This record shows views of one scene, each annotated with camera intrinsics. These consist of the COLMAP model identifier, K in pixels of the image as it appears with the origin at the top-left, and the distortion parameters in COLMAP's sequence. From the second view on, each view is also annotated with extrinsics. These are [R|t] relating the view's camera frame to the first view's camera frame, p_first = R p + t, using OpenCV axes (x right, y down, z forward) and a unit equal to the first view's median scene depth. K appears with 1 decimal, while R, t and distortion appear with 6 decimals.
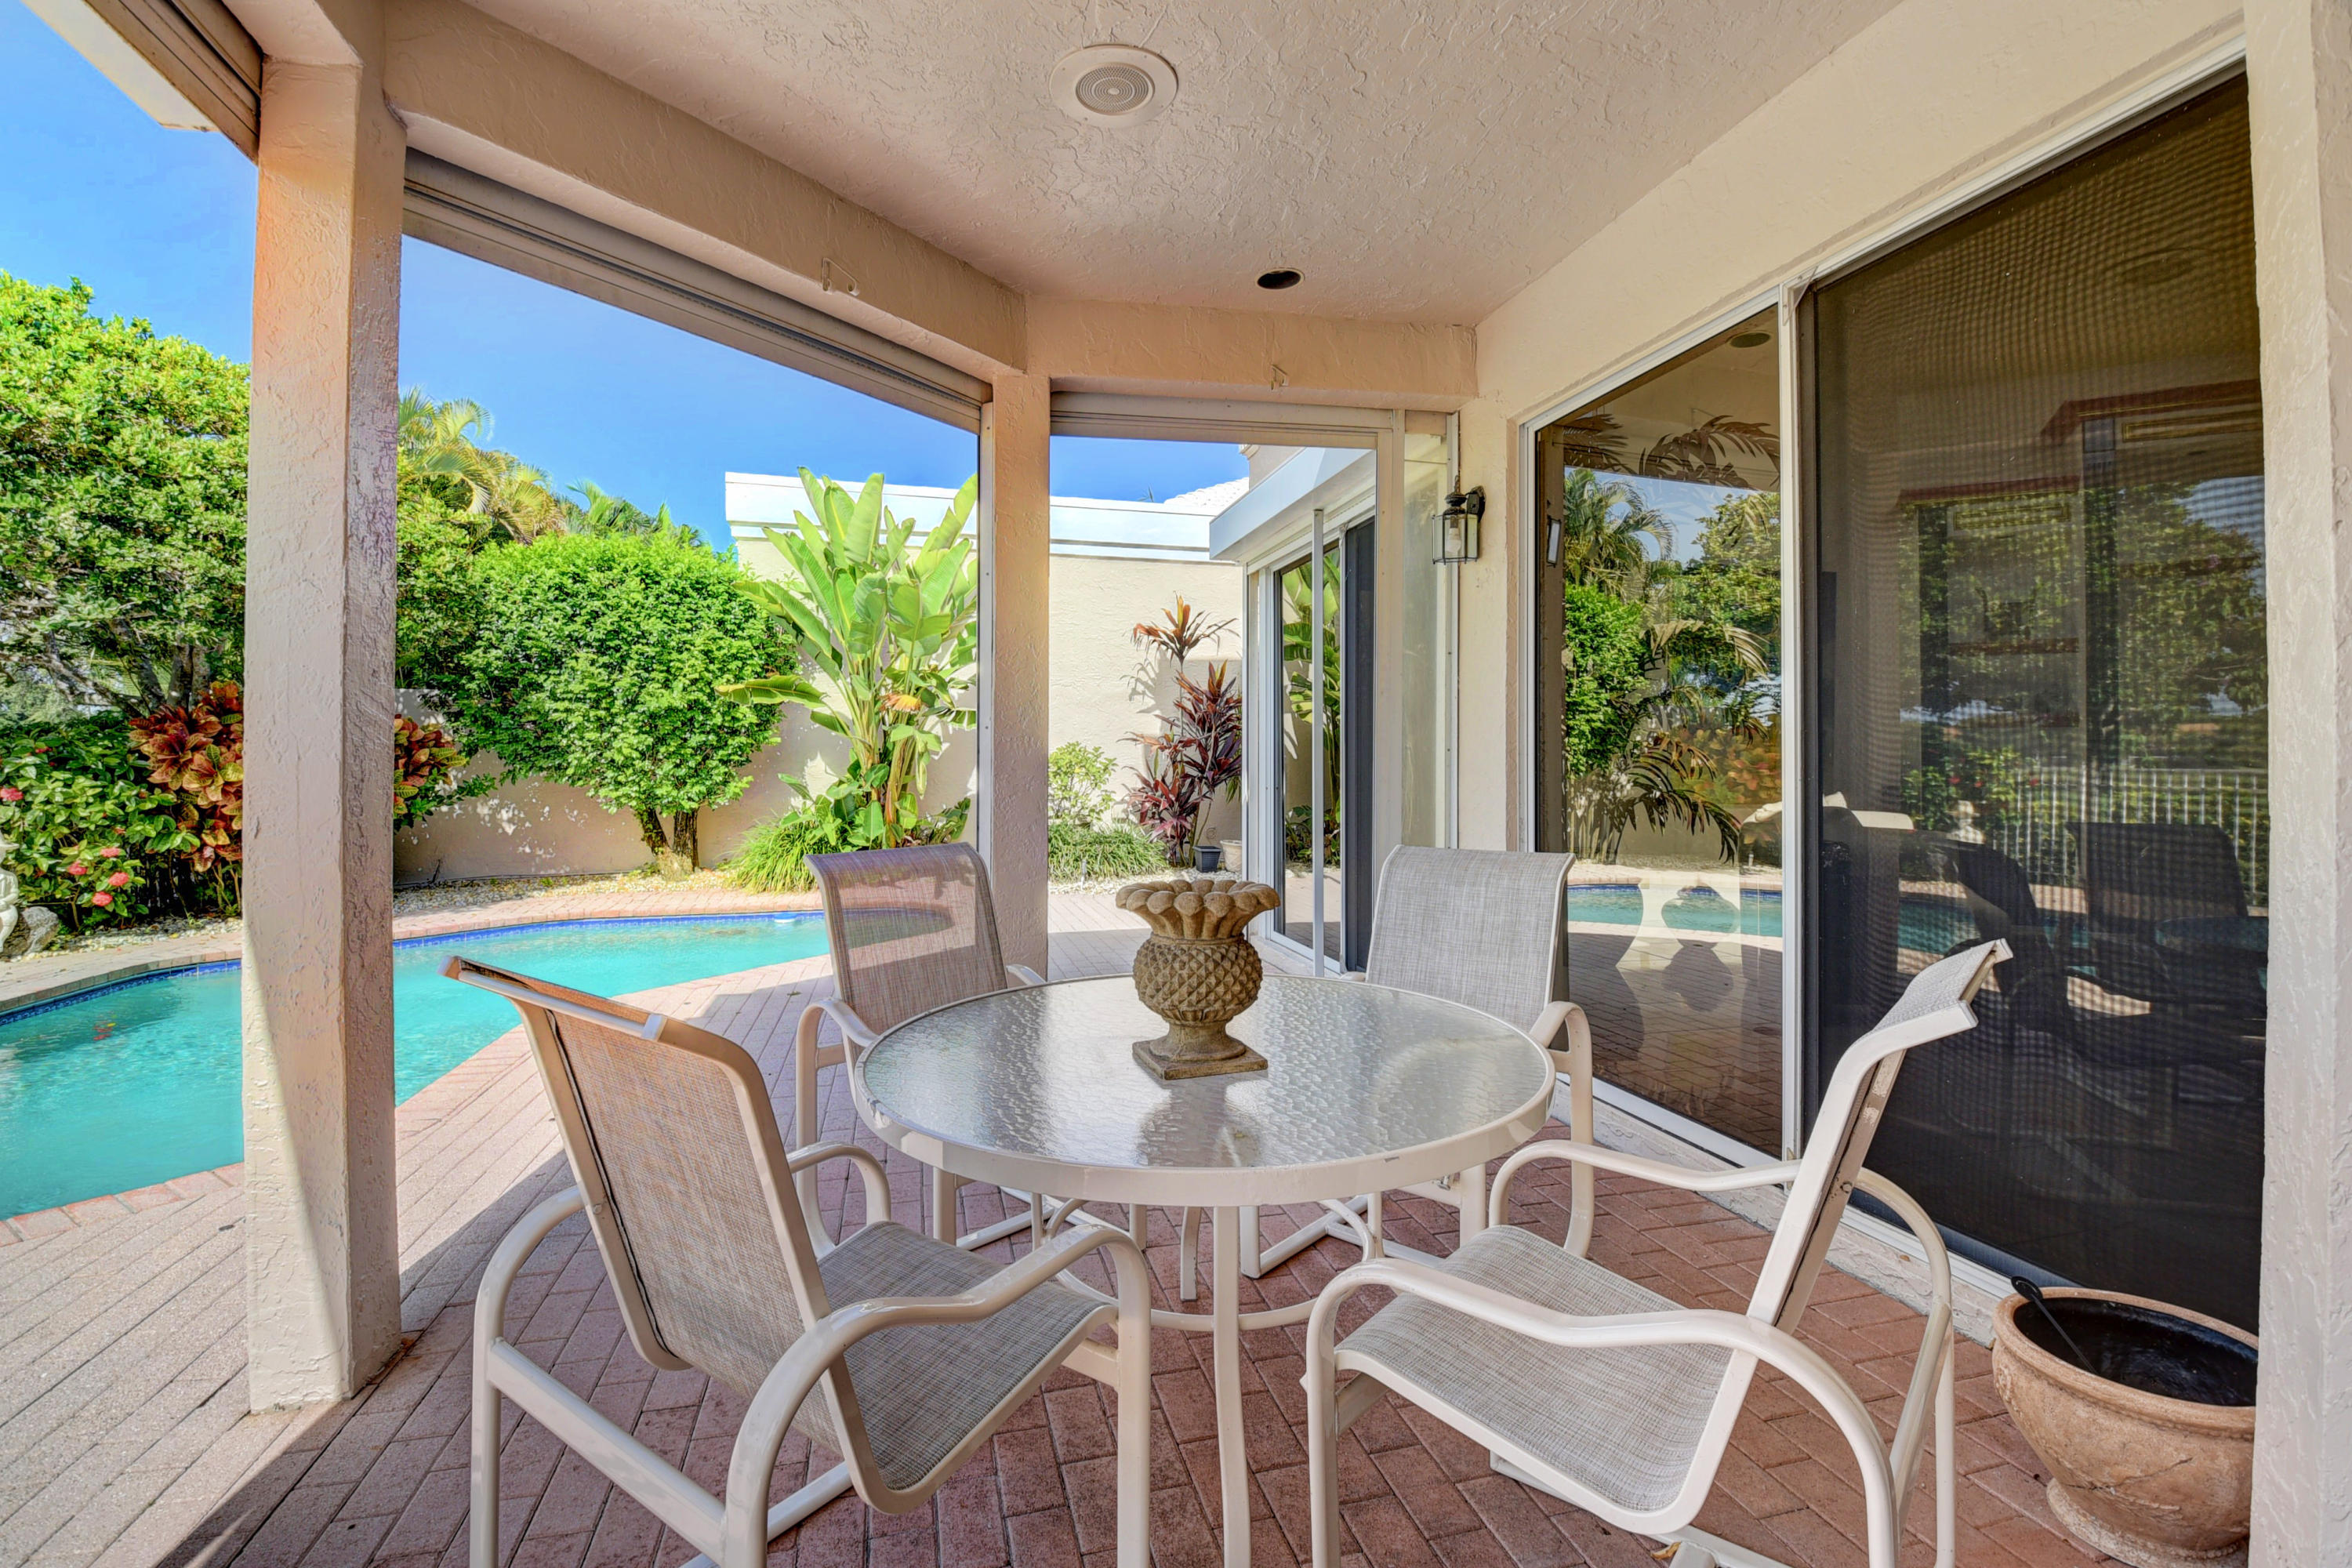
lens RADIAL K [[1026.5, 0, 1168.5], [0, 1026.5, 768.0], [0, 0, 1]] dist [-0.004985, -0.009513]
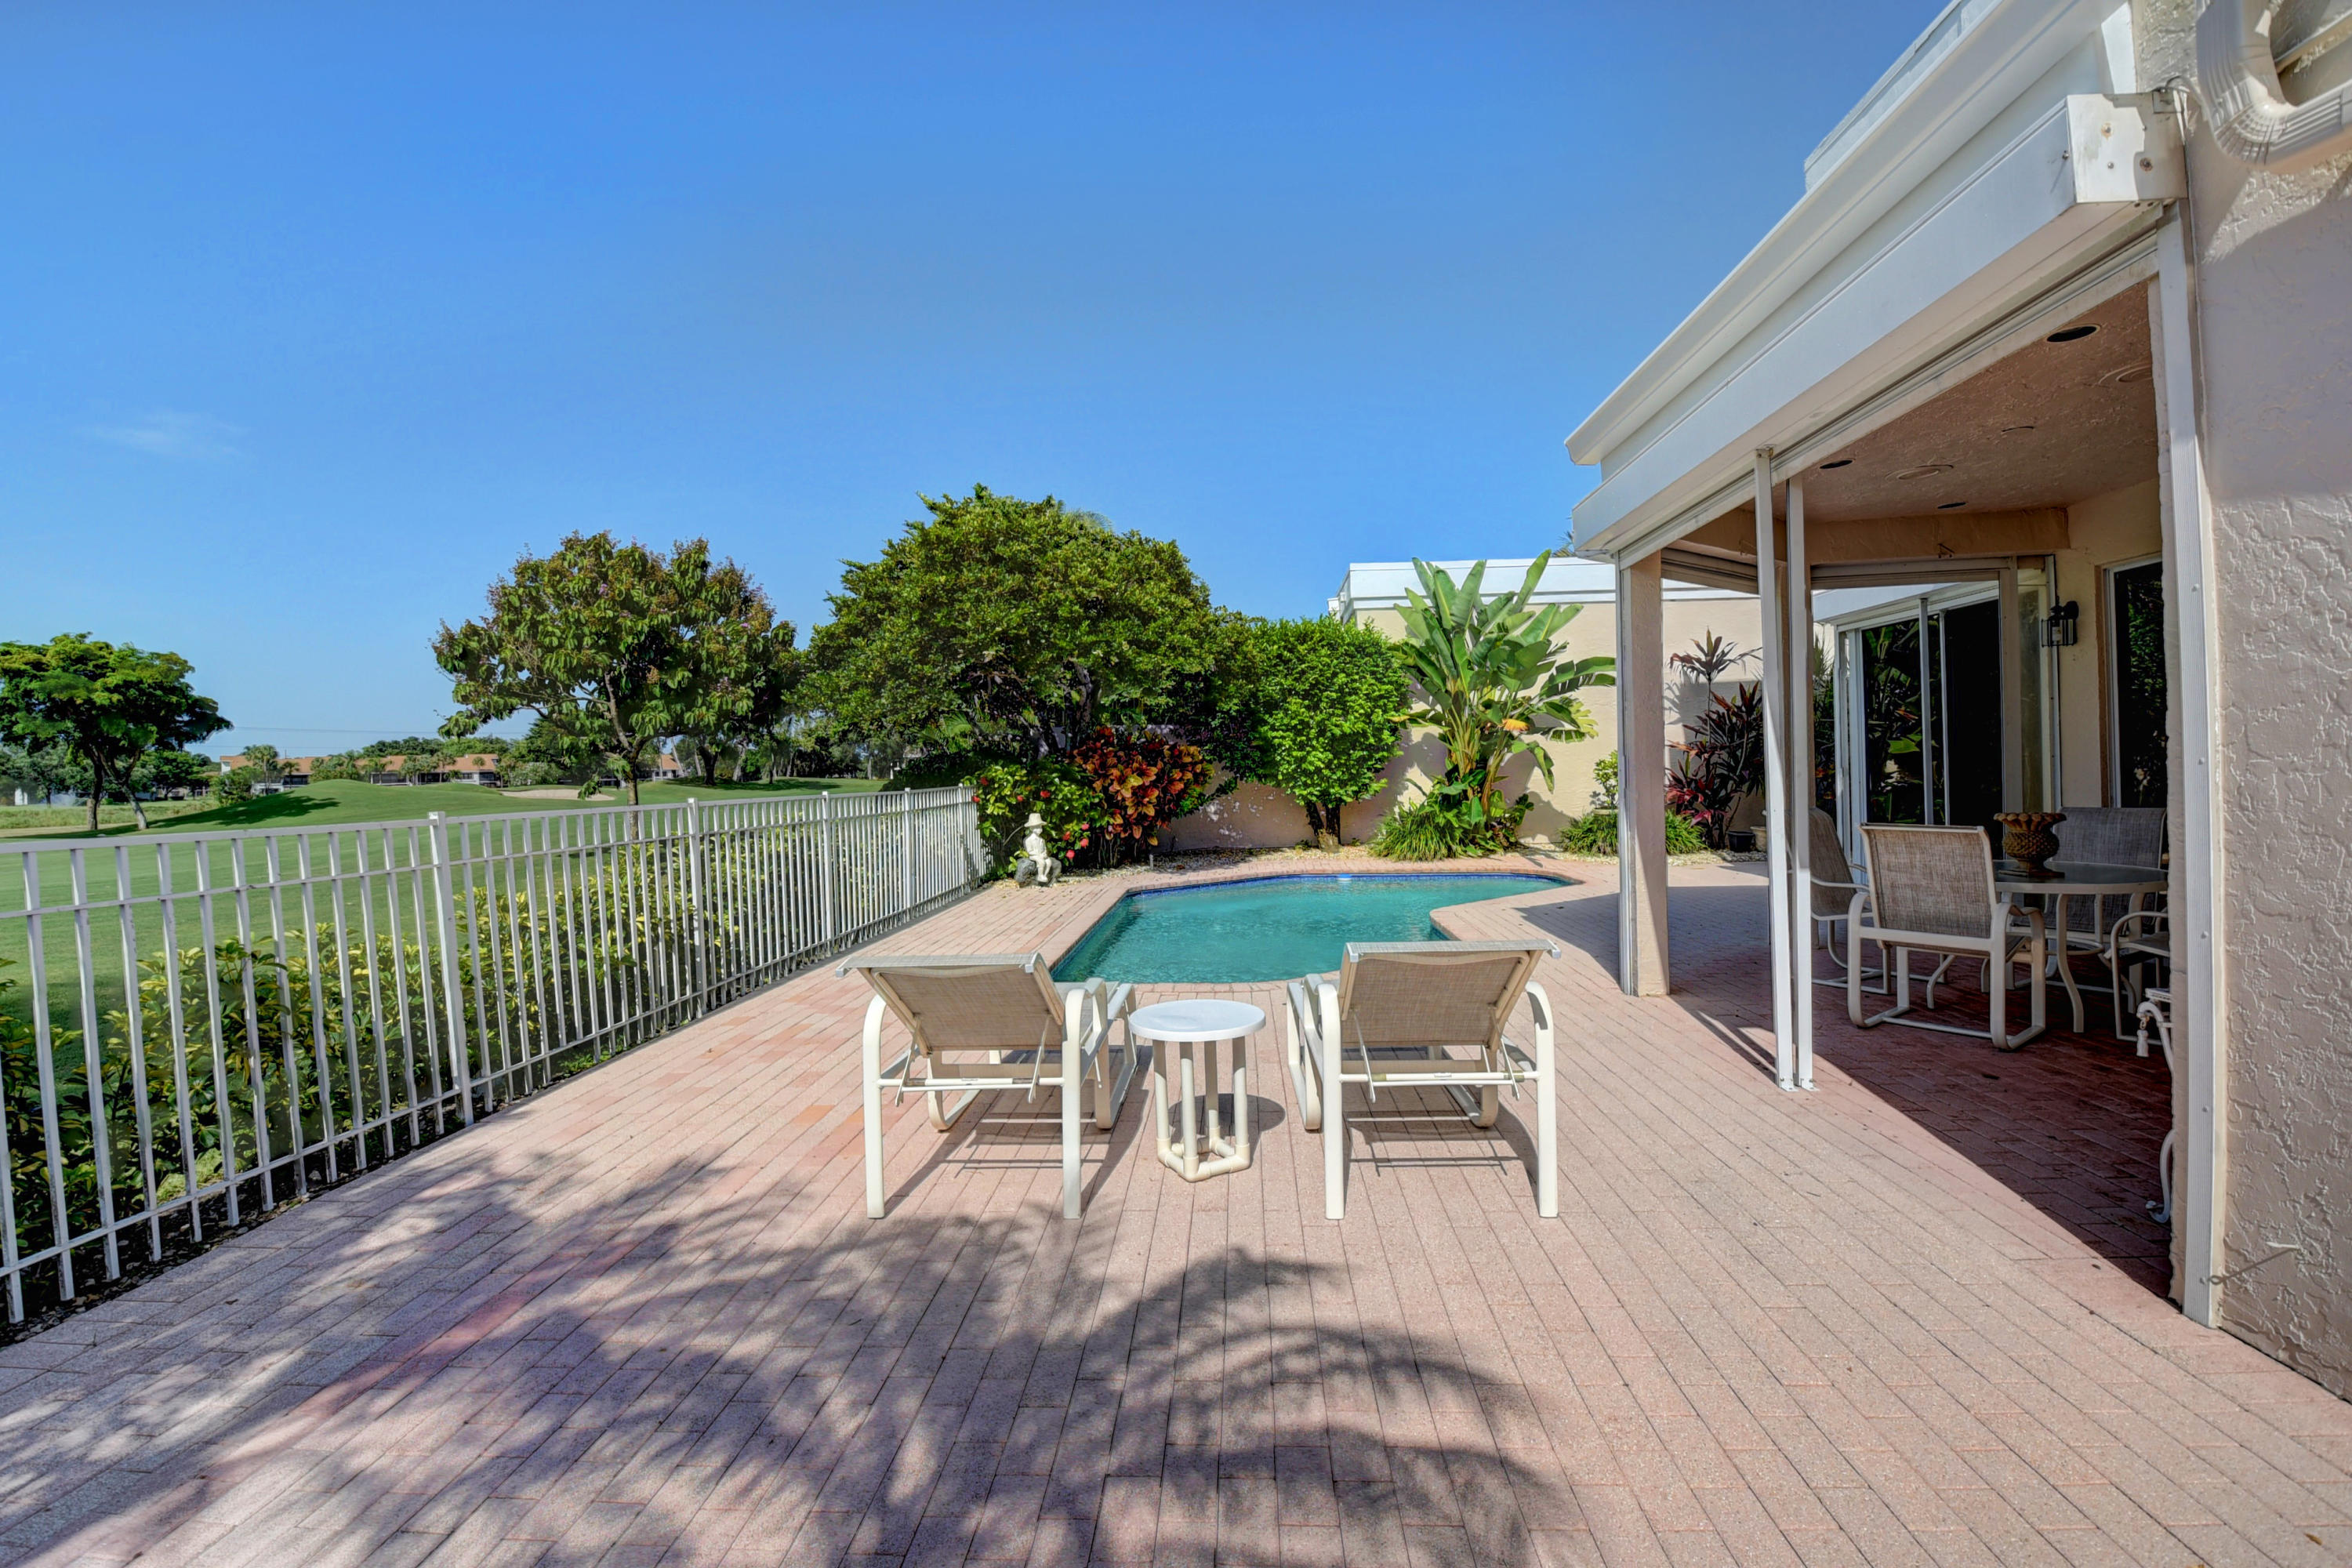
lens RADIAL K [[1026.5, 0, 1164.6], [0, 1026.5, 776.8], [0, 0, 1]] dist [-0.004985, -0.009513]
pose [[0.943345, -0.014652, -0.331489, -0.245798], [0.016219, 0.999867, 0.001962, -0.003356], [0.331416, -0.007228, 0.943457, -0.477627]]
